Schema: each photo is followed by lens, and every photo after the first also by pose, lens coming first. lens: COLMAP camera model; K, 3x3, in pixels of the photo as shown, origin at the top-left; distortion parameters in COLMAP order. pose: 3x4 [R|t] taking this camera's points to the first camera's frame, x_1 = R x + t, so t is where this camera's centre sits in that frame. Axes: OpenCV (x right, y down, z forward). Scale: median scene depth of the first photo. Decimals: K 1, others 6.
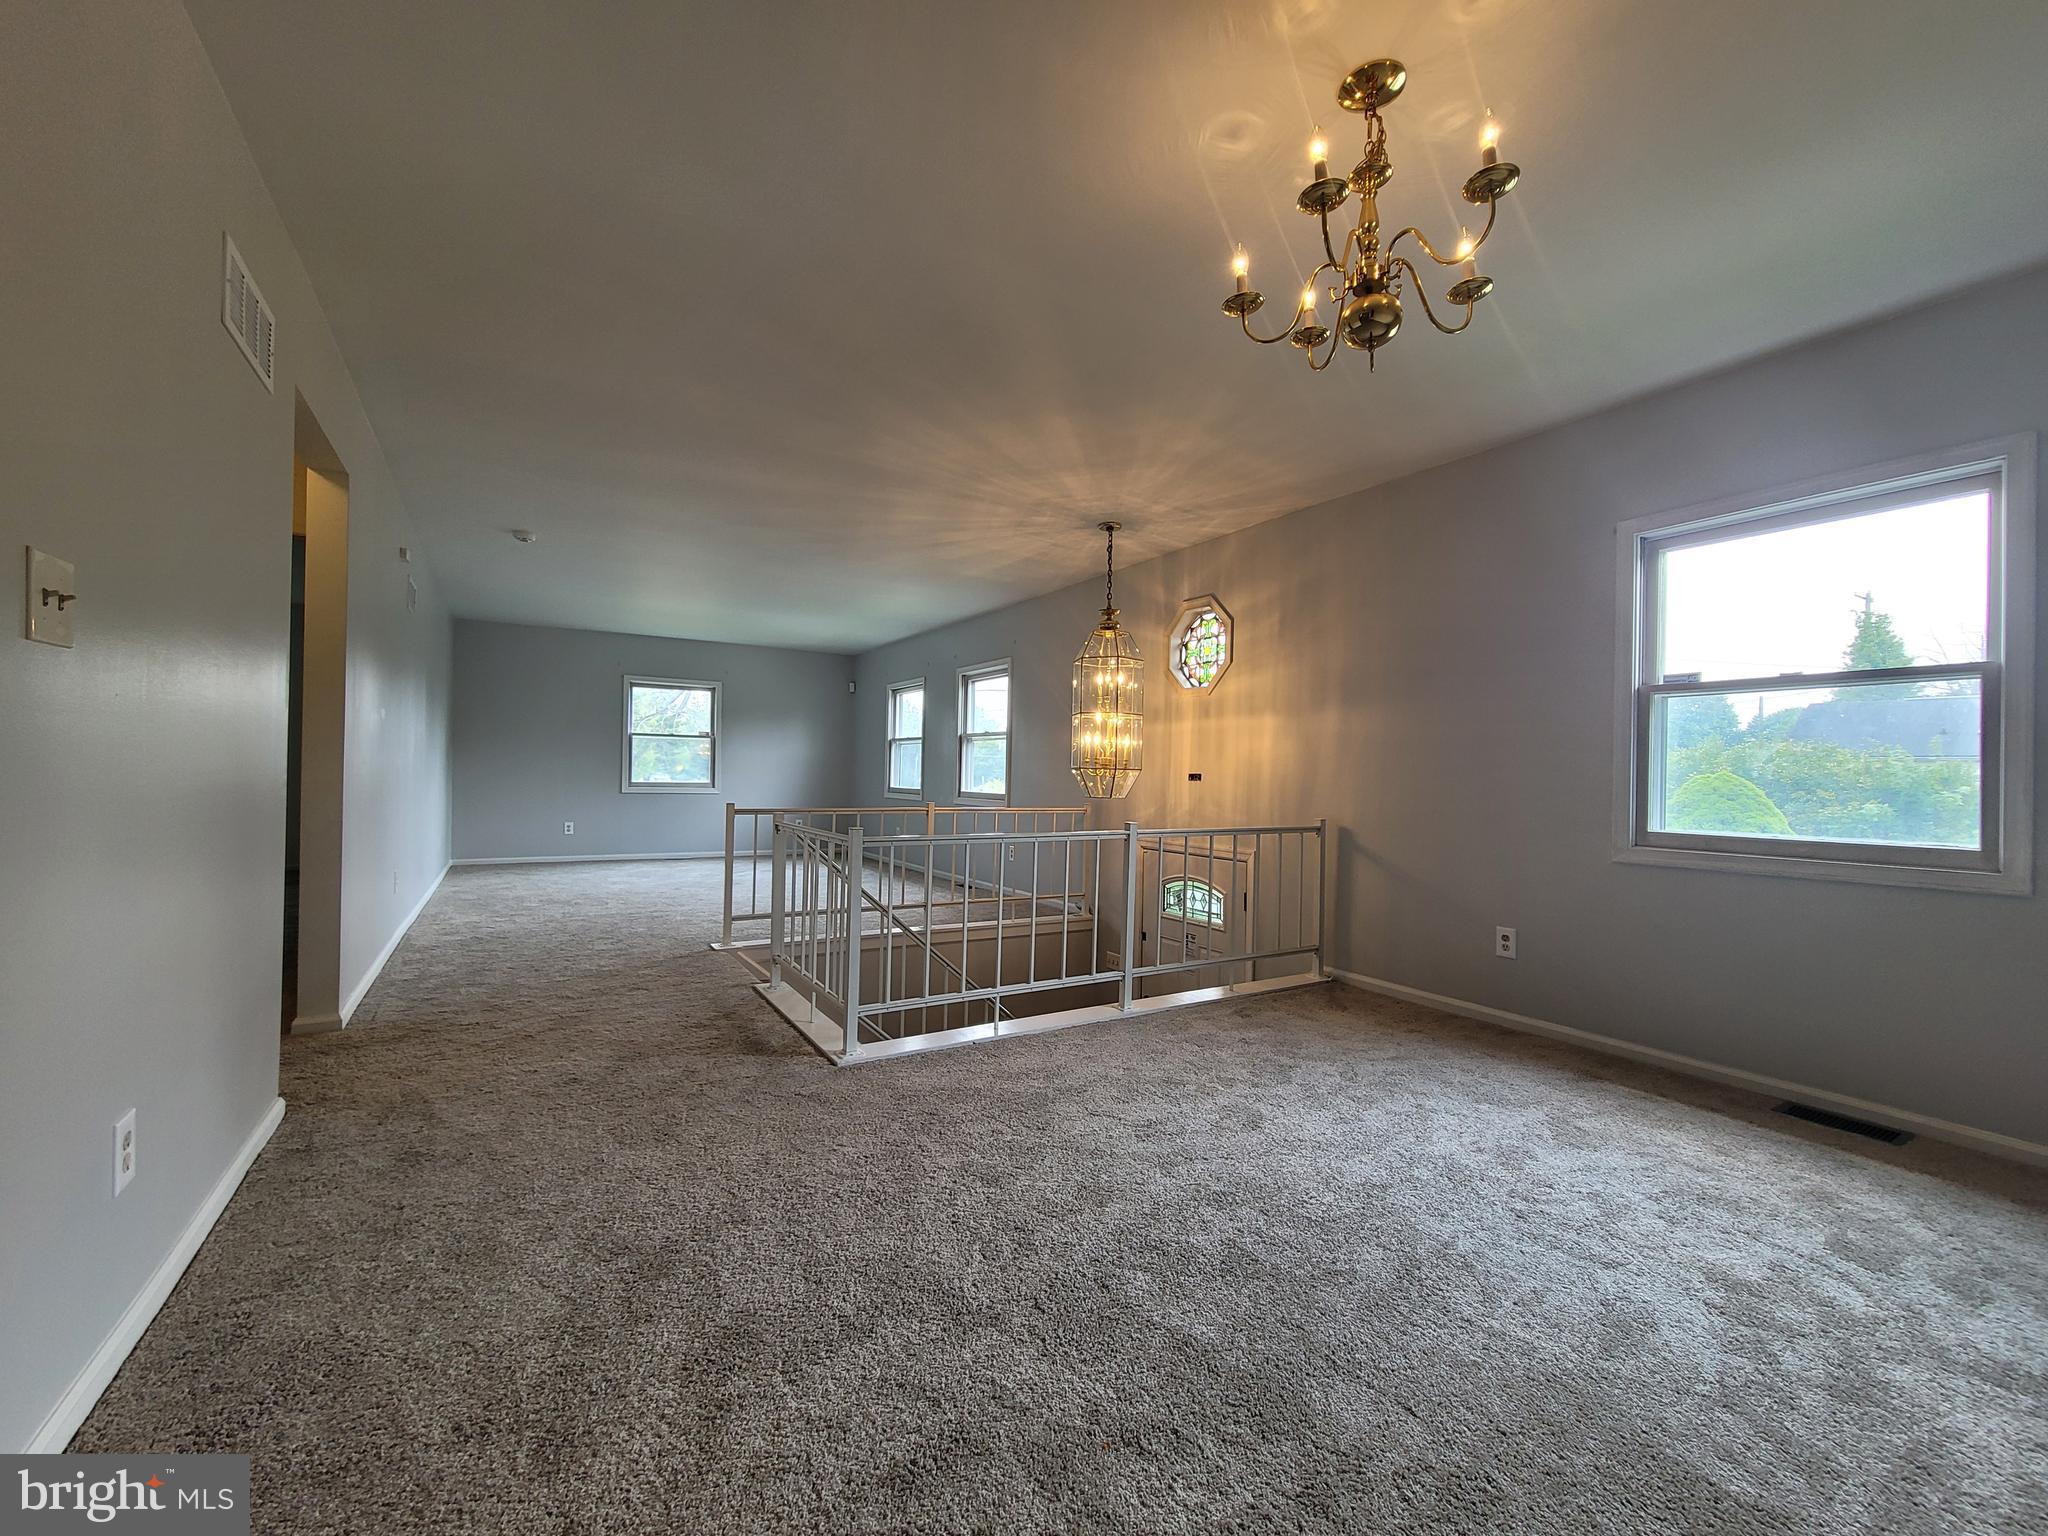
lens RADIAL K [[839.6, 0, 1038.4], [0, 839.6, 764.6], [0, 0, 1]] dist [0.000935, -0.000420]
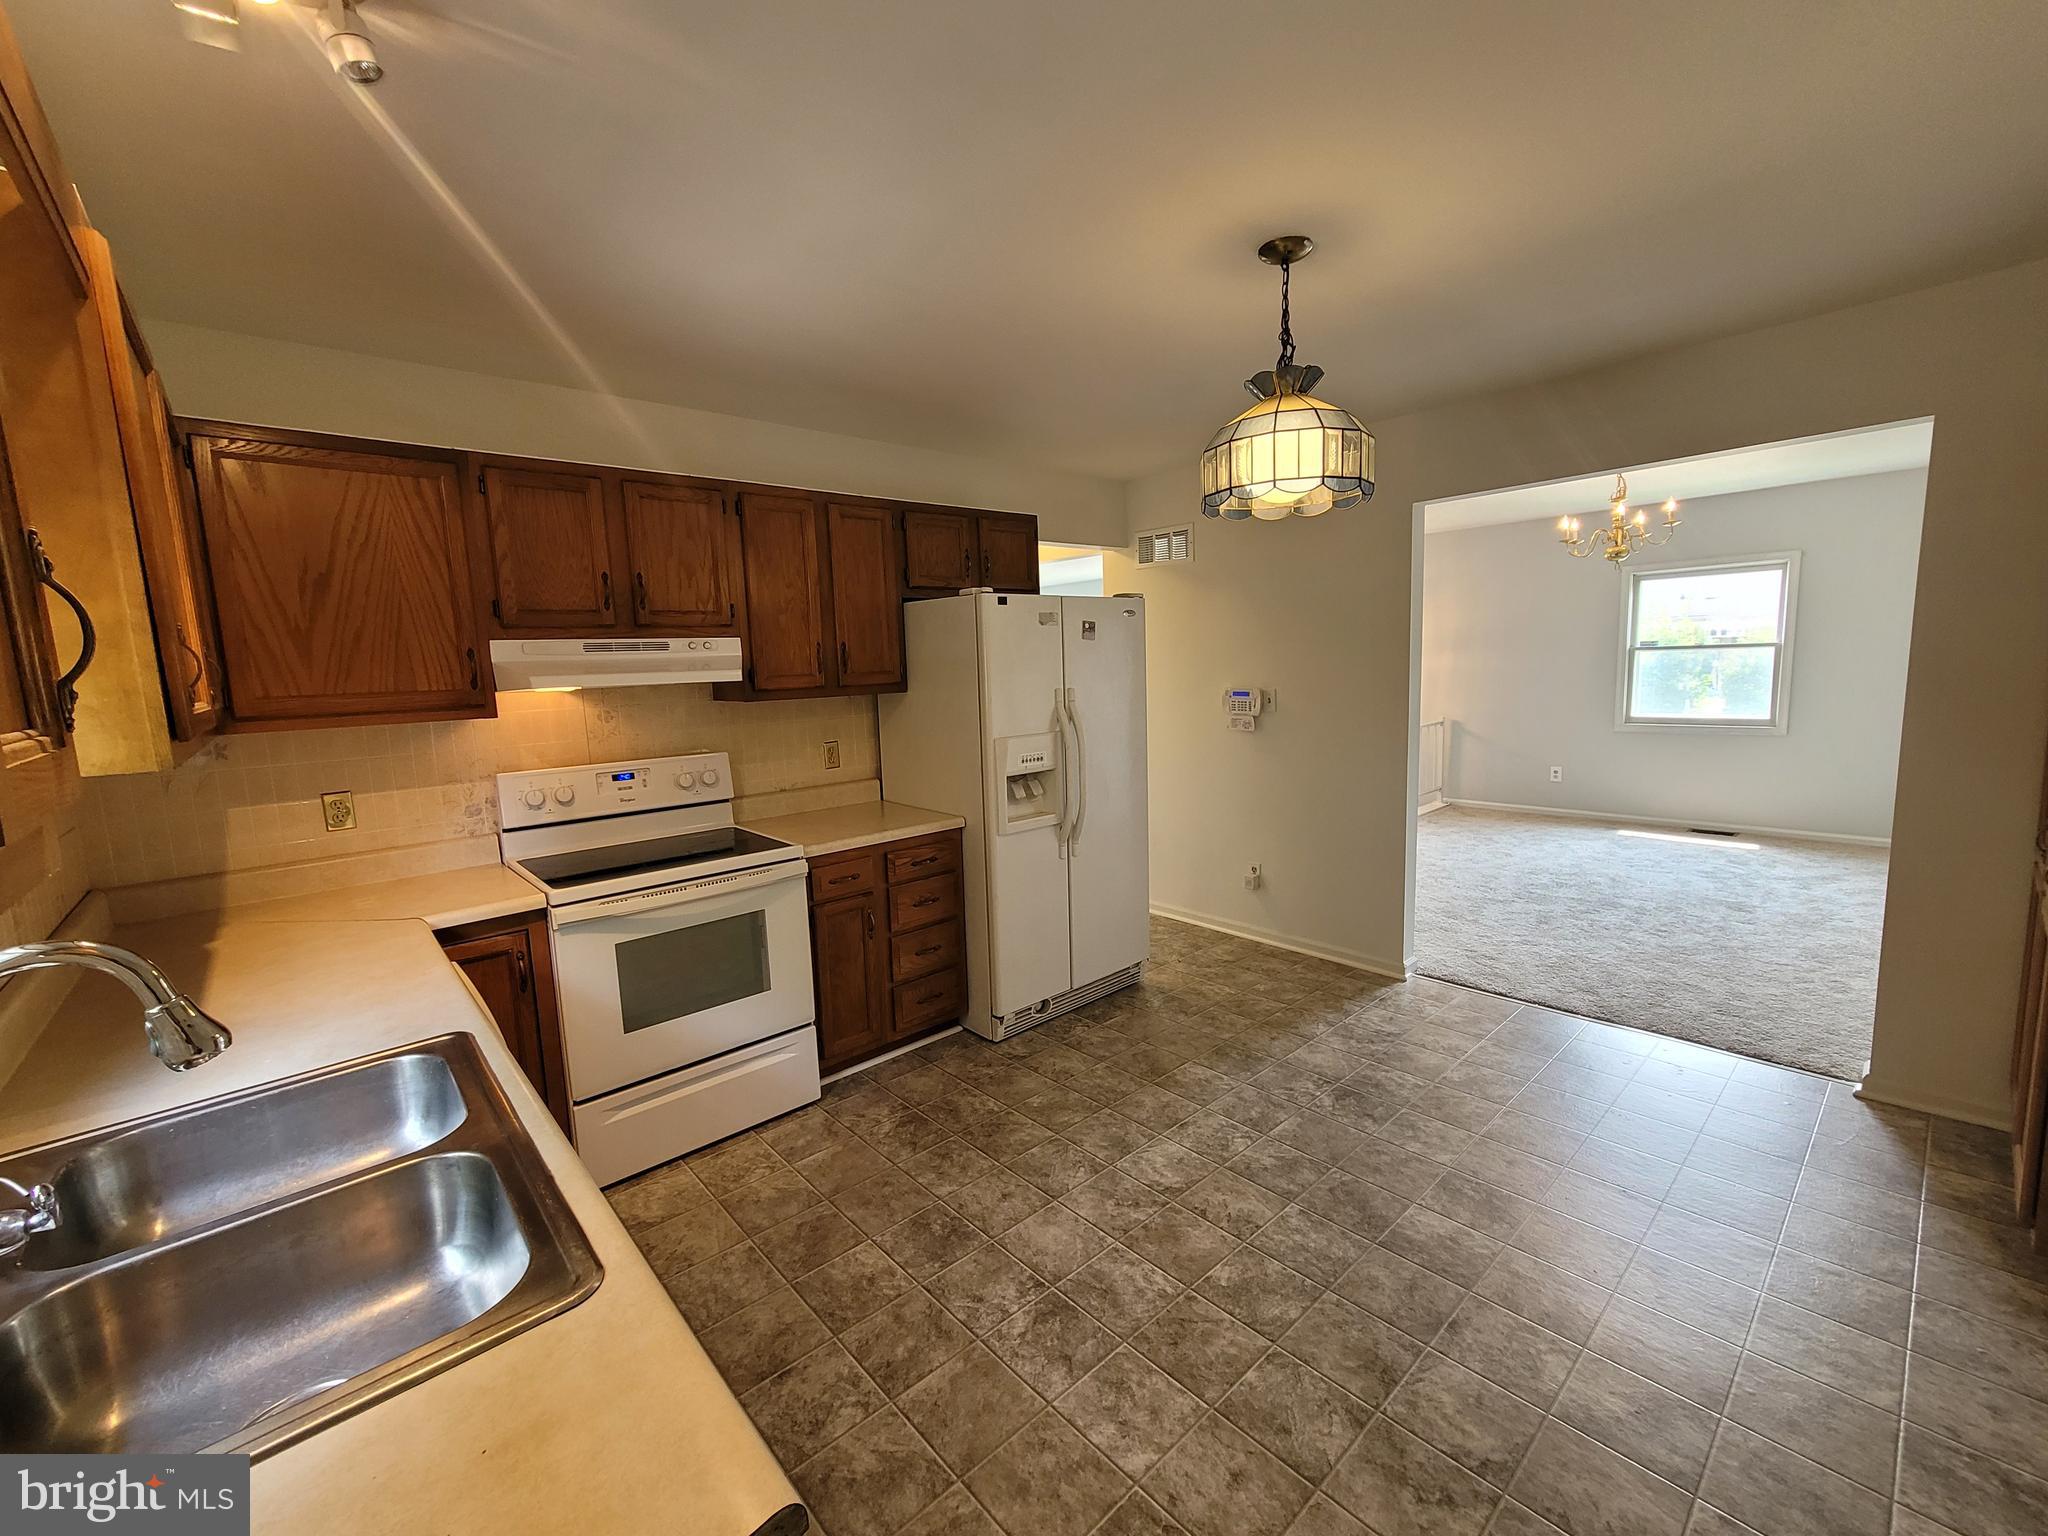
lens RADIAL K [[839.6, 0, 1032.5], [0, 839.6, 768.4], [0, 0, 1]] dist [0.000935, -0.000420]
pose [[0.981171, -0.084930, 0.173466, -2.338923], [0.059550, 0.987401, 0.146609, -0.351231], [-0.183732, -0.133518, 0.973866, -1.606853]]
